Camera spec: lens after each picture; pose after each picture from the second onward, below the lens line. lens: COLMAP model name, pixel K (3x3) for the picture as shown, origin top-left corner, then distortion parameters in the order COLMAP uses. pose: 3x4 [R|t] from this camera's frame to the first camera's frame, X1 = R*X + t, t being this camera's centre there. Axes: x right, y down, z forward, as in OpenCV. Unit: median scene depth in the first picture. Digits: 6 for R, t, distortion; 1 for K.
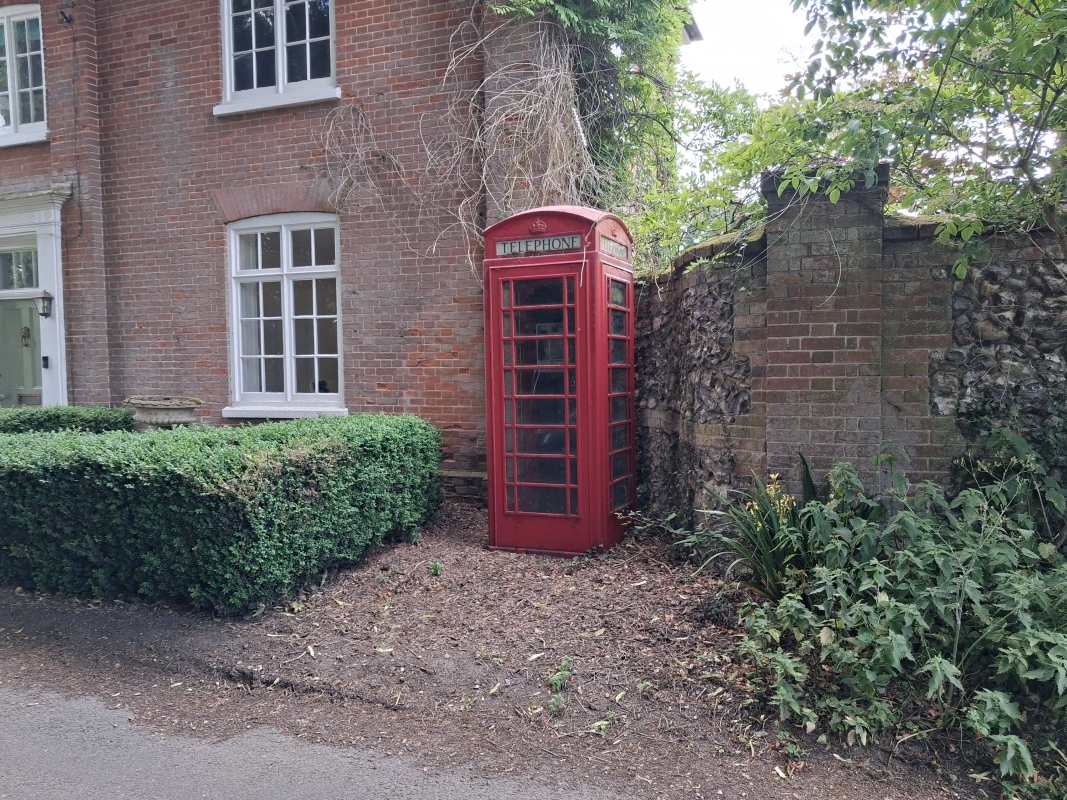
lens RADIAL K [[851.7, 0, 541.0], [0, 851.7, 407.1], [0, 0, 1]] dist [-0.024230, -0.008417]
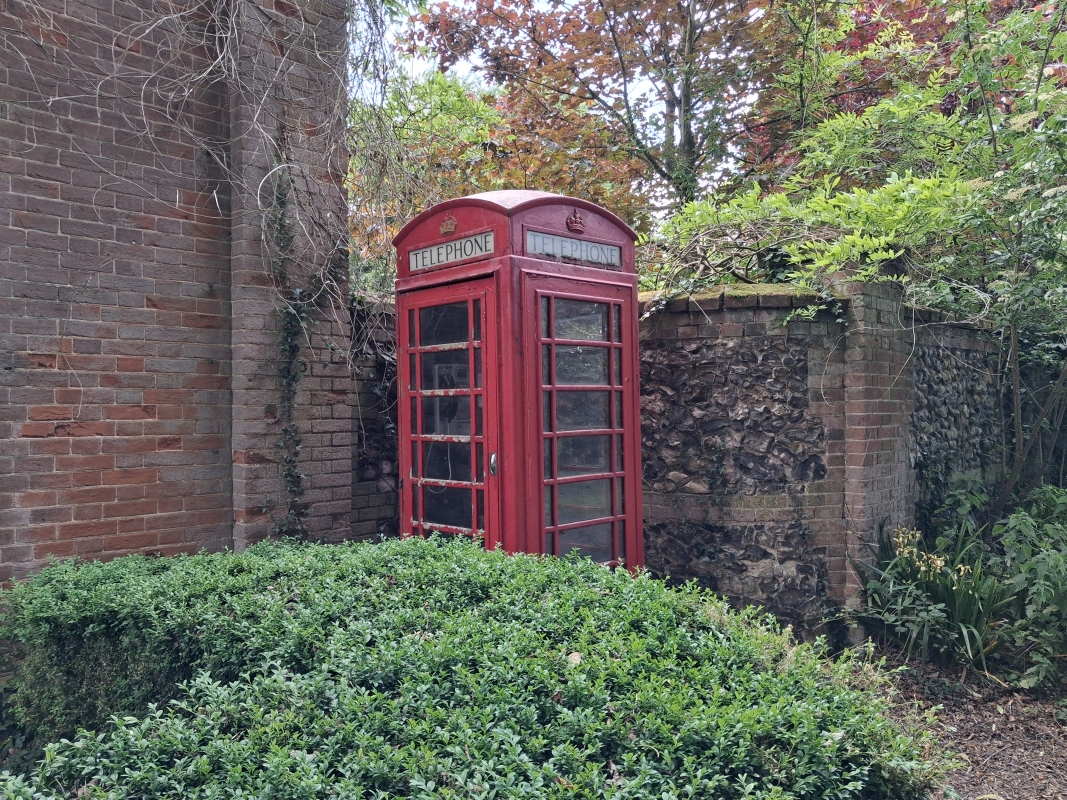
lens RADIAL K [[851.7, 0, 534.1], [0, 851.7, 388.8], [0, 0, 1]] dist [-0.024230, -0.008417]
pose [[0.364813, 0.023777, 0.930777, -0.703136], [0.047259, 0.997912, -0.044014, -0.061715], [-0.929881, 0.060044, 0.362928, 0.894936]]
